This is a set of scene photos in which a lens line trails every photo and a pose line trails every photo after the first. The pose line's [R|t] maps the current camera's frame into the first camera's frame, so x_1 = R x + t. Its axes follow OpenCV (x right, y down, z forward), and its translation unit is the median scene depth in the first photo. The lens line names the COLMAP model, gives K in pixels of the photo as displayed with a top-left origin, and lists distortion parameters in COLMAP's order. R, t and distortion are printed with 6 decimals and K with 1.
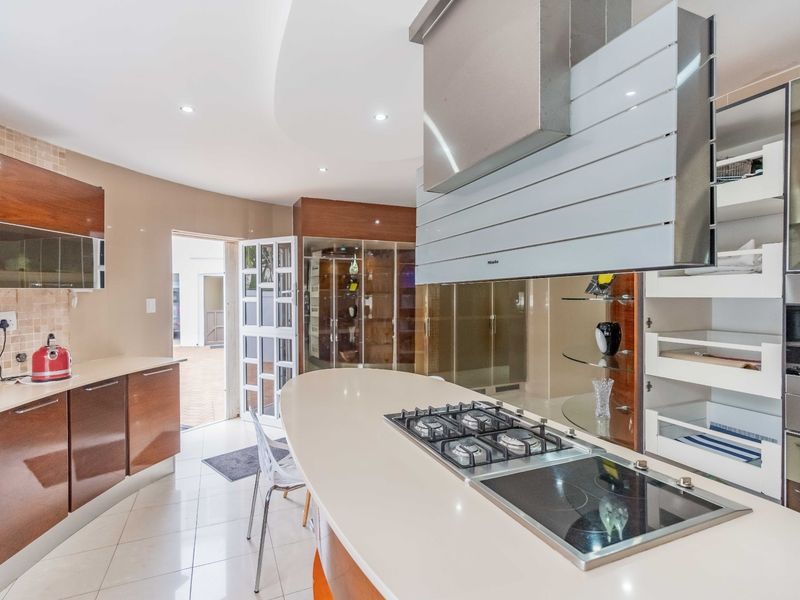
lens RADIAL K [[416.4, 0, 399.2], [0, 416.4, 298.4], [0, 0, 1]] dist [0.001908, 0.000853]
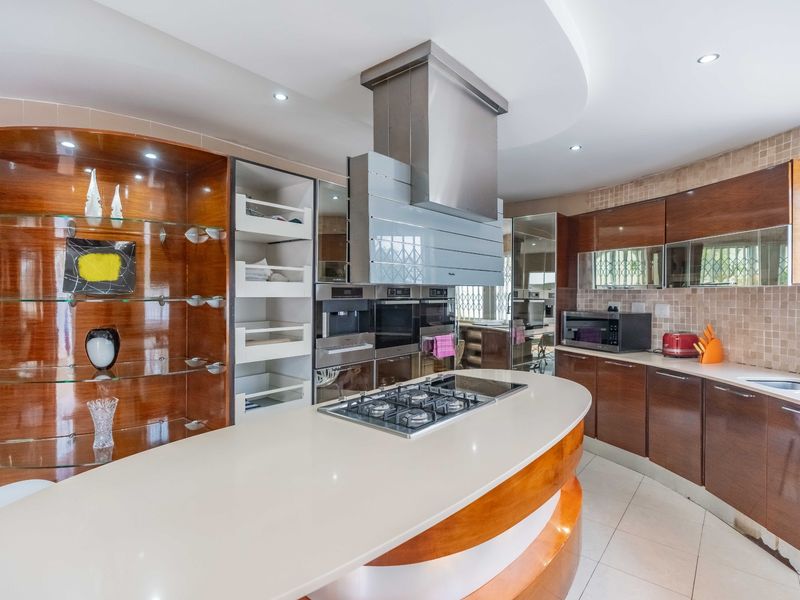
lens RADIAL K [[416.4, 0, 400.5], [0, 416.4, 297.2], [0, 0, 1]] dist [0.001908, 0.000853]
pose [[-0.457827, -0.000207, 0.889041, -0.490053], [0.008207, 0.999956, 0.004459, -0.004346], [-0.889003, 0.009338, -0.457805, 0.868374]]
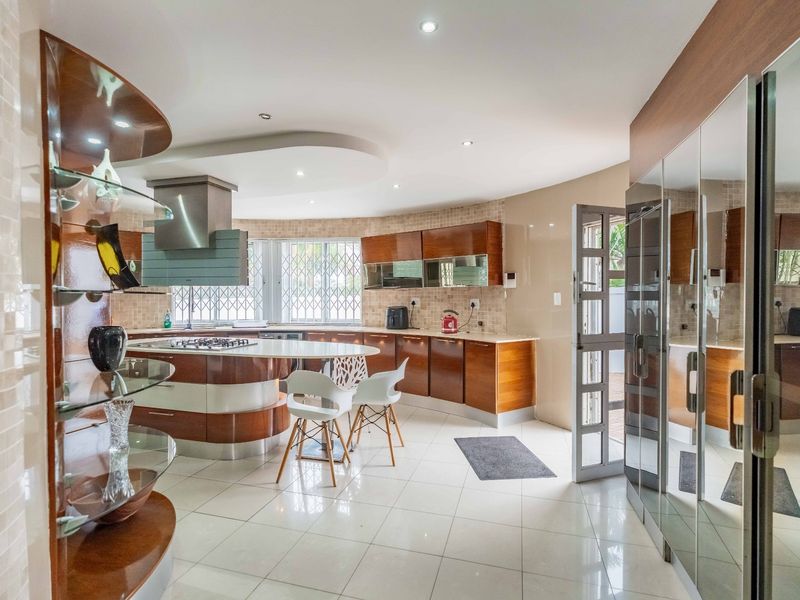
lens RADIAL K [[416.4, 0, 394.6], [0, 416.4, 299.8], [0, 0, 1]] dist [0.001908, 0.000853]
pose [[-0.646666, 0.019698, -0.762519, 0.769669], [-0.000986, 0.999644, 0.026660, -0.013913], [0.762773, 0.017992, -0.646416, 1.900286]]
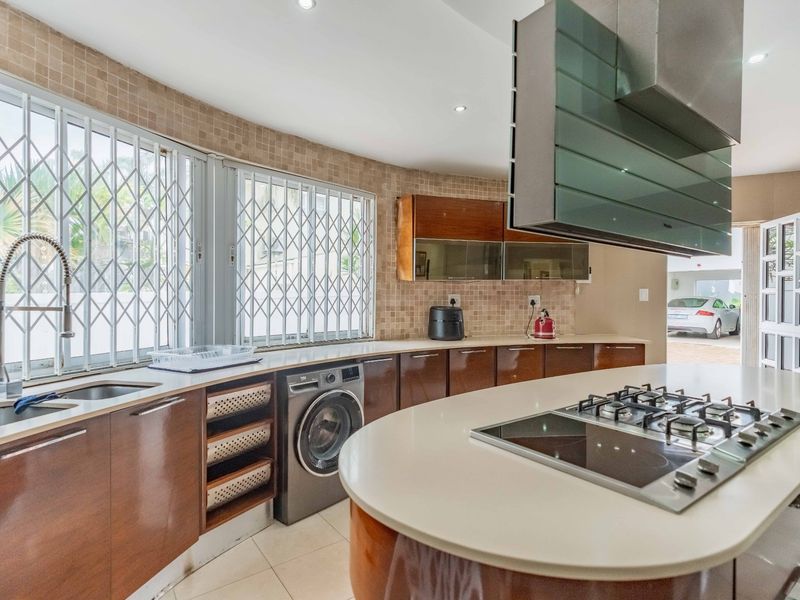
lens RADIAL K [[416.4, 0, 398.6], [0, 416.4, 297.0], [0, 0, 1]] dist [0.001908, 0.000853]
pose [[0.222879, 0.009855, -0.974796, 0.515051], [-0.015355, 0.999860, 0.006597, 0.035213], [0.974725, 0.013497, 0.223000, 0.108157]]
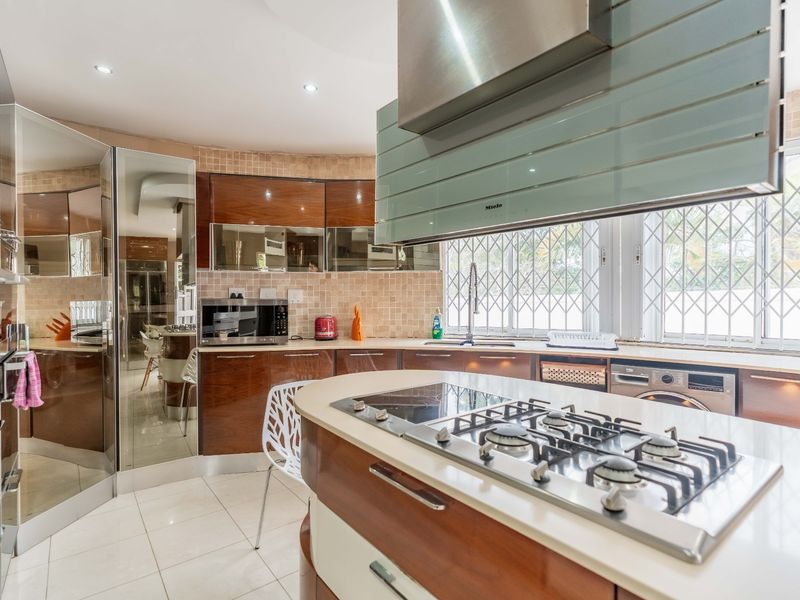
lens RADIAL K [[416.4, 0, 398.4], [0, 416.4, 297.4], [0, 0, 1]] dist [0.001908, 0.000853]
pose [[-0.966308, 0.012546, -0.257081, 0.345560], [0.007568, 0.999764, 0.020346, 0.032162], [0.257276, 0.017715, -0.966176, 0.856928]]
